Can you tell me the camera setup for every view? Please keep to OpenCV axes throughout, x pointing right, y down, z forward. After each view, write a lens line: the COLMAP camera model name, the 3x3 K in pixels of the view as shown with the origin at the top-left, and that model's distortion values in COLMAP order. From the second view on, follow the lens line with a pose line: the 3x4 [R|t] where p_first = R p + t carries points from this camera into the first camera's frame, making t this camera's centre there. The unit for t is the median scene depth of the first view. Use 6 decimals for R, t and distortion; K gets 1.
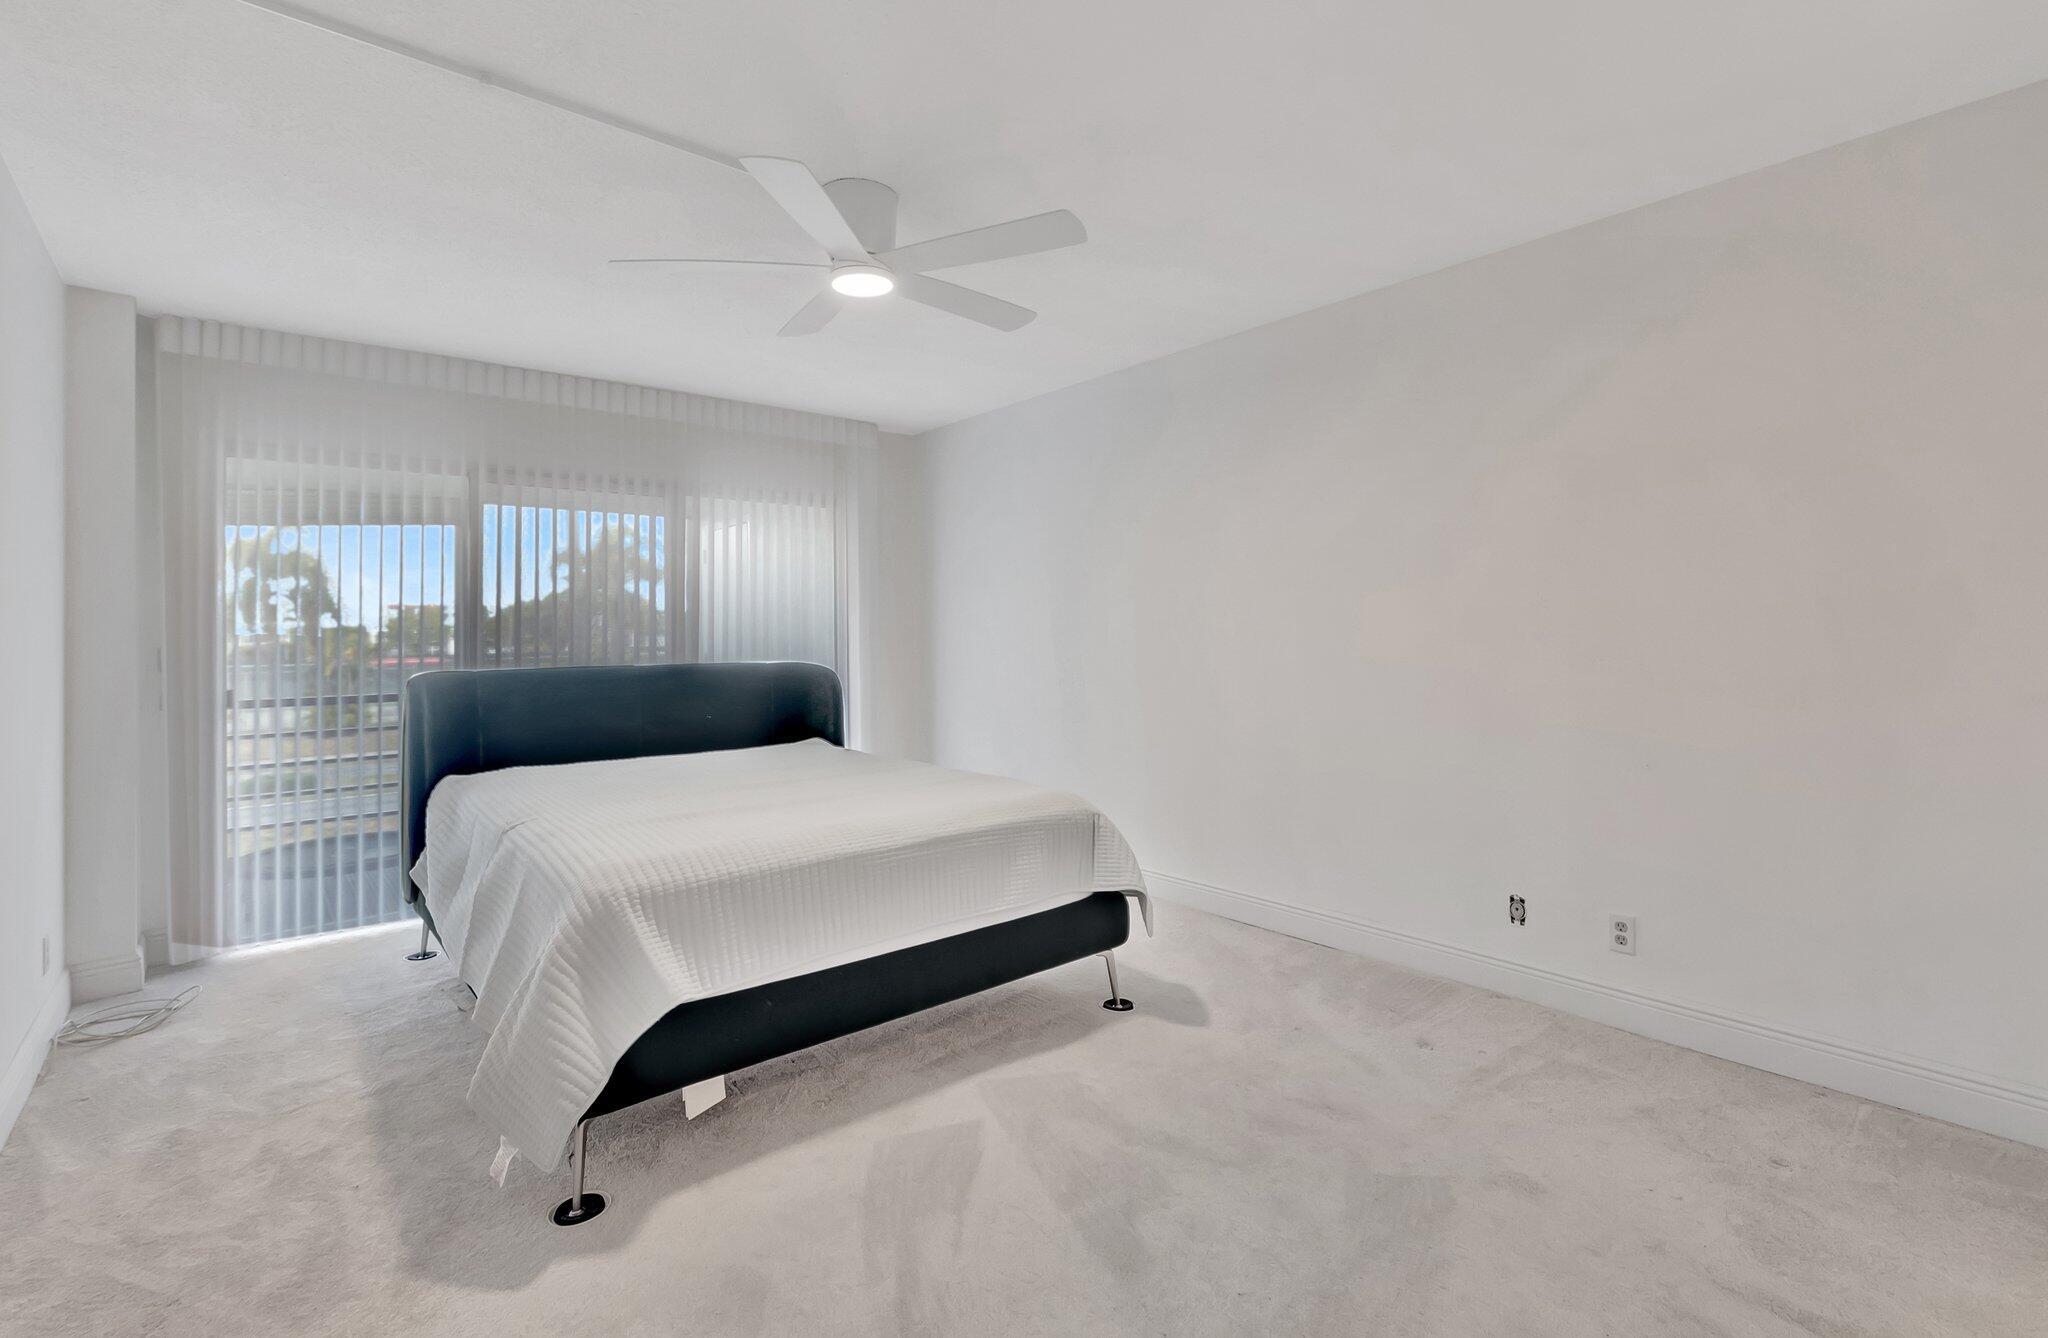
lens RADIAL K [[950.1, 0, 1024.0], [0, 950.1, 623.5], [0, 0, 1]] dist [0.011236, -0.000087]
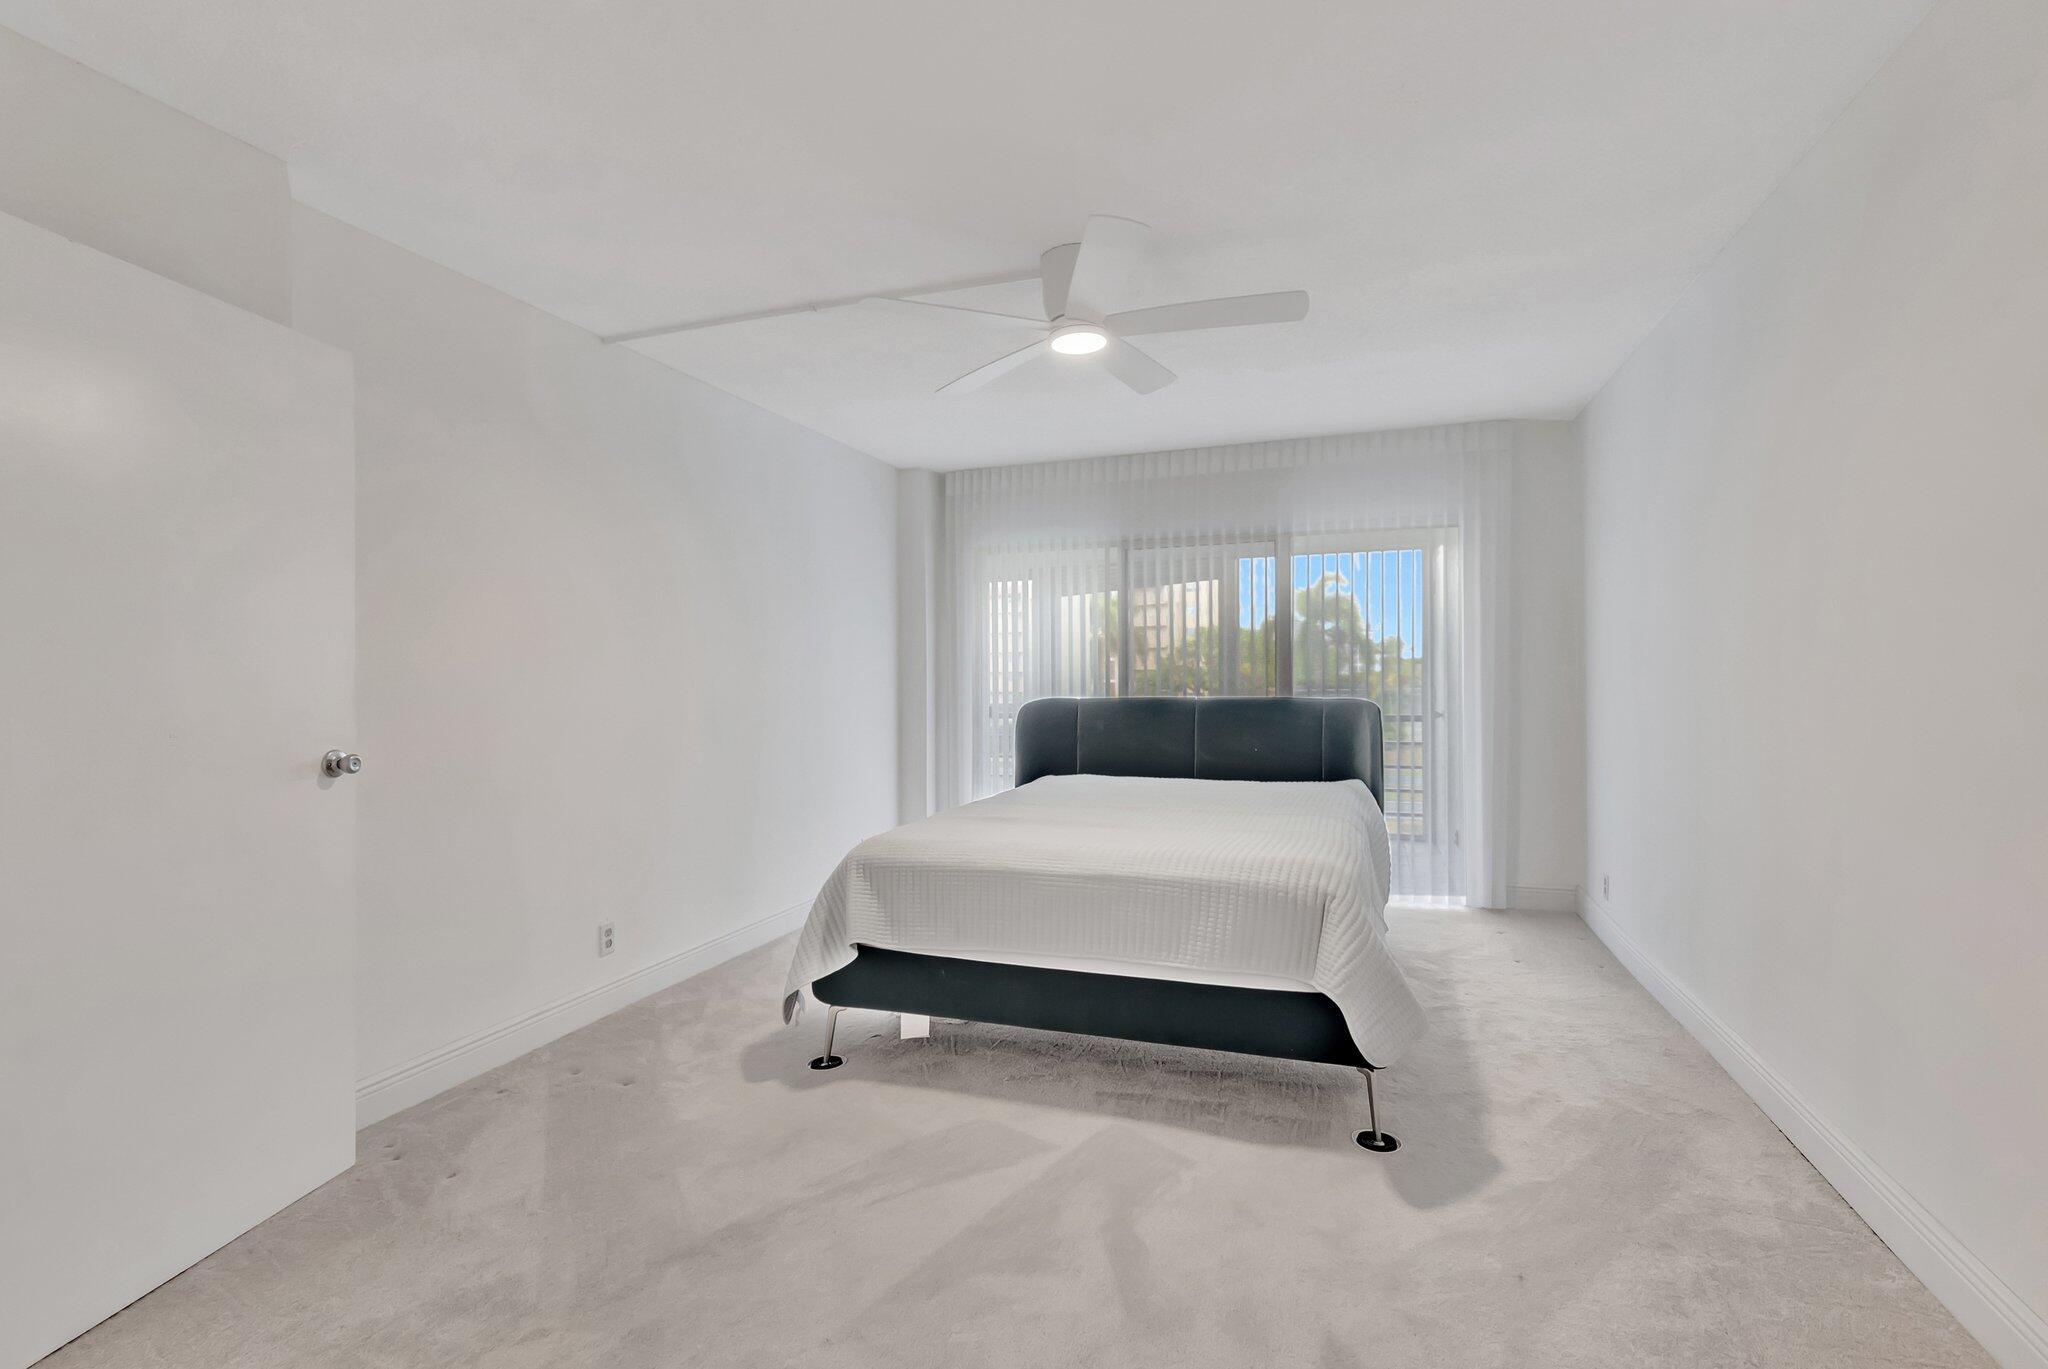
lens RADIAL K [[909.0, 0, 1027.4], [0, 909.0, 679.2], [0, 0, 1]] dist [0.000493, -0.000438]
pose [[0.528109, 0.018321, -0.848979, 0.637146], [0.005775, 0.999667, 0.025165, -0.009425], [0.849157, -0.018192, 0.527827, 0.384724]]
